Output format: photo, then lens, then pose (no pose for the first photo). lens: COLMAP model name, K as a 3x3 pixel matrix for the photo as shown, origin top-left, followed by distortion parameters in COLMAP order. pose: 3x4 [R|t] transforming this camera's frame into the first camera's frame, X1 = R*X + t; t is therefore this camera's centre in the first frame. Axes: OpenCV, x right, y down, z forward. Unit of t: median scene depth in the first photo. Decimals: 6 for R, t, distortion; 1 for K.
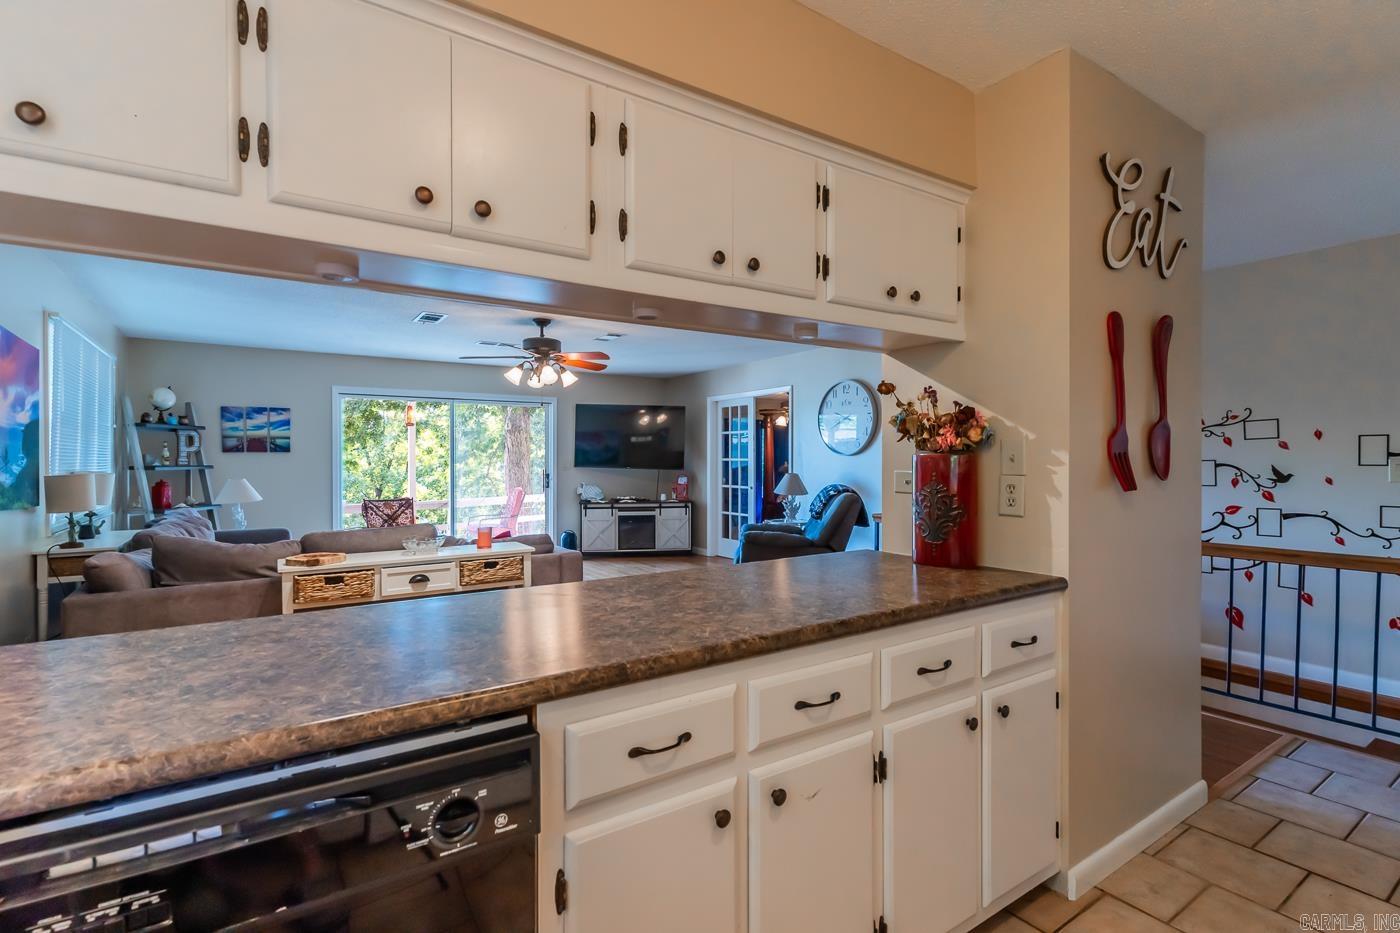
lens RADIAL K [[668.2, 0, 700.1], [0, 668.2, 467.6], [0, 0, 1]] dist [-0.005390, 0.001730]
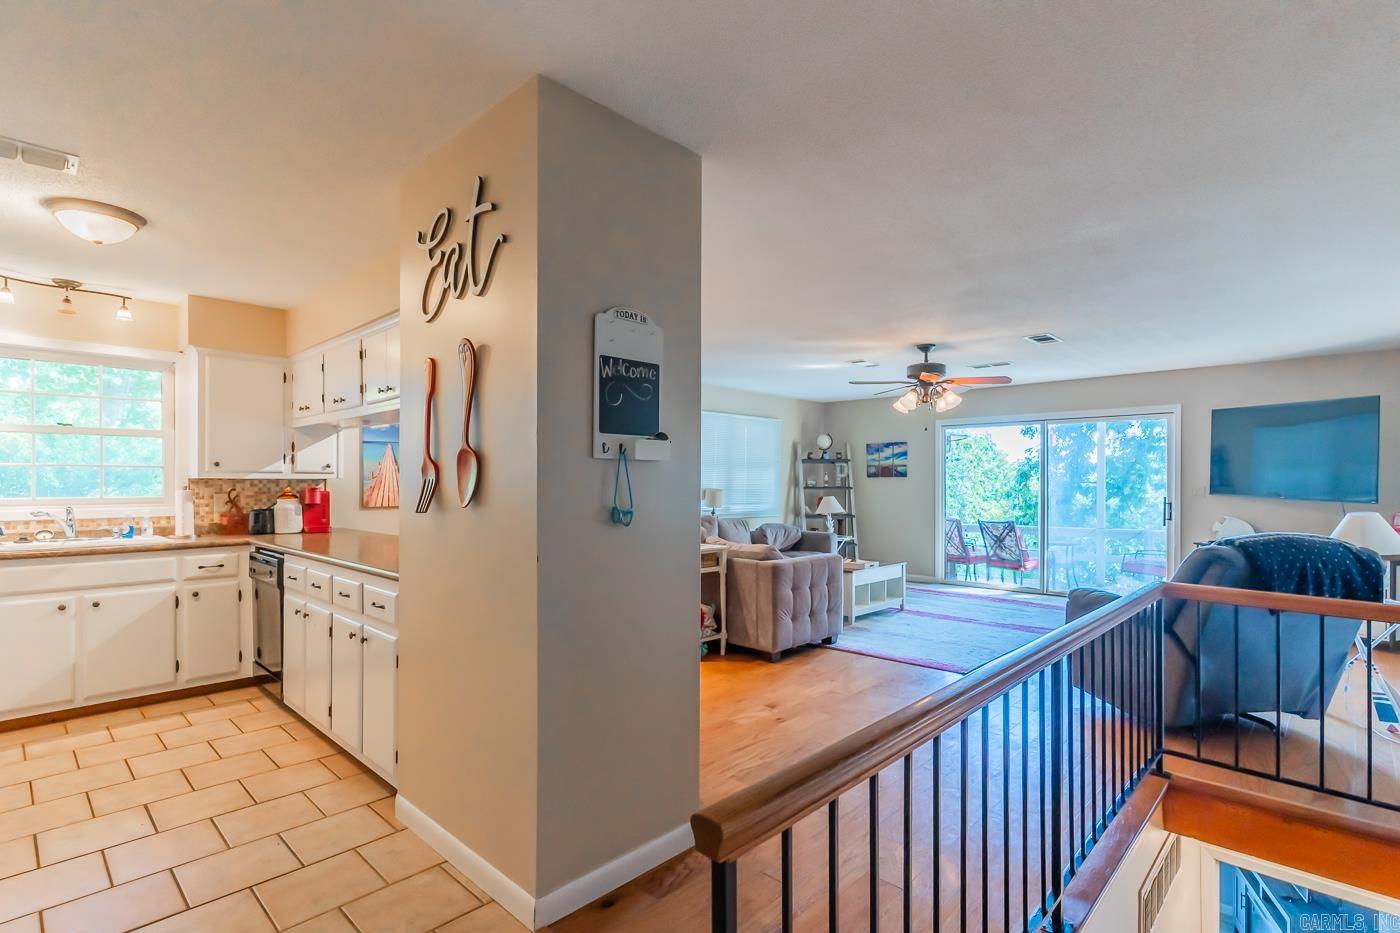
lens RADIAL K [[668.2, 0, 695.4], [0, 668.2, 472.7], [0, 0, 1]] dist [-0.005390, 0.001730]
pose [[0.206474, -0.009485, -0.978406, 0.528497], [-0.013382, 0.999832, -0.012517, -0.010604], [0.978361, 0.015678, 0.206312, 0.362772]]
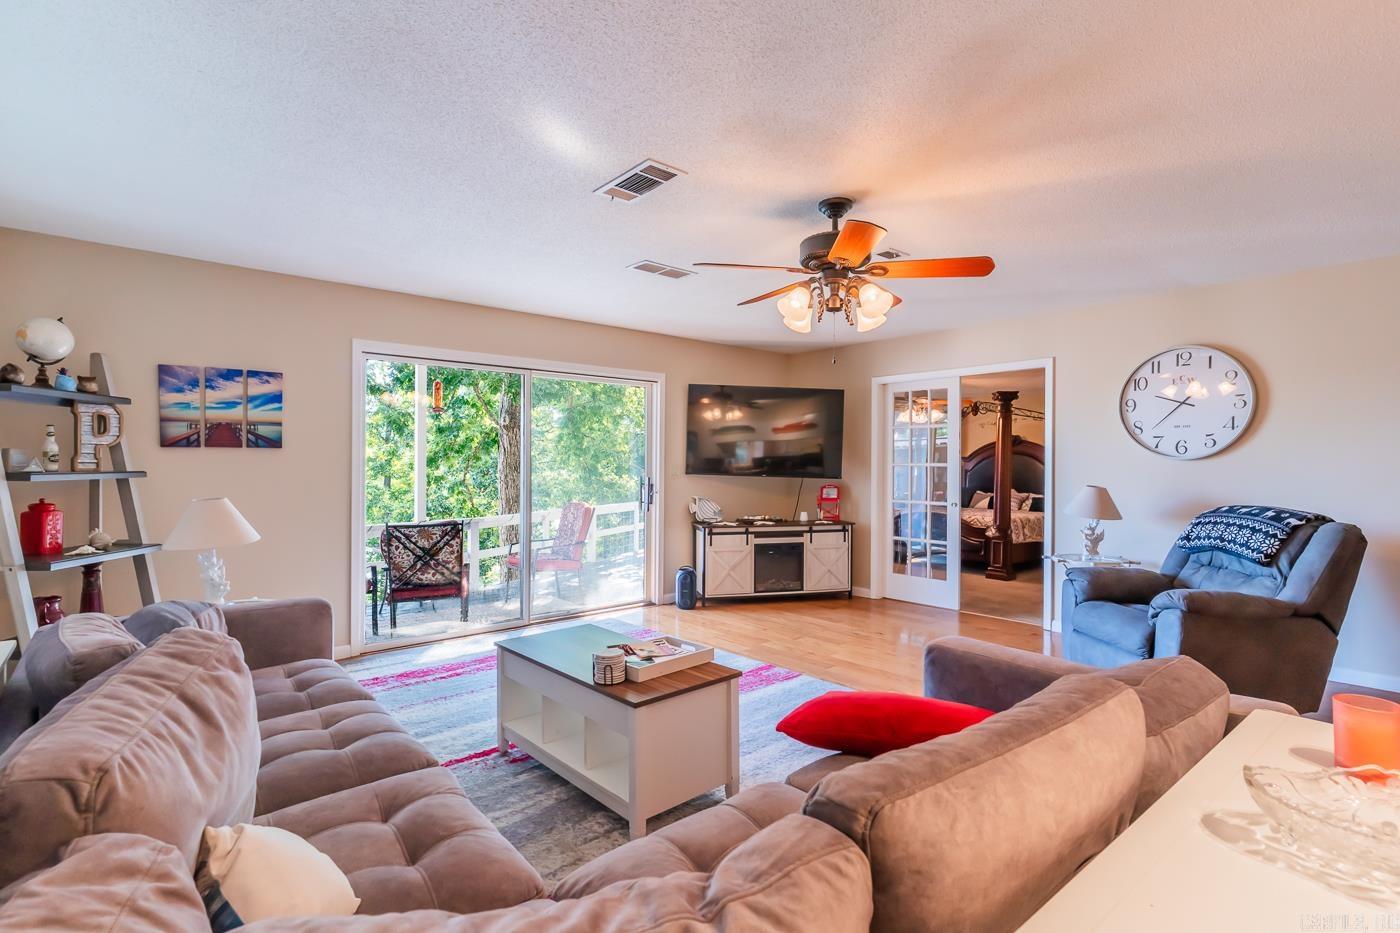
lens RADIAL K [[668.2, 0, 694.7], [0, 668.2, 464.5], [0, 0, 1]] dist [-0.005390, 0.001730]
pose [[0.992740, 0.005126, 0.120175, -0.331722], [-0.003840, 0.999933, -0.010934, -0.004249], [-0.120223, 0.010393, 0.992693, 0.385730]]
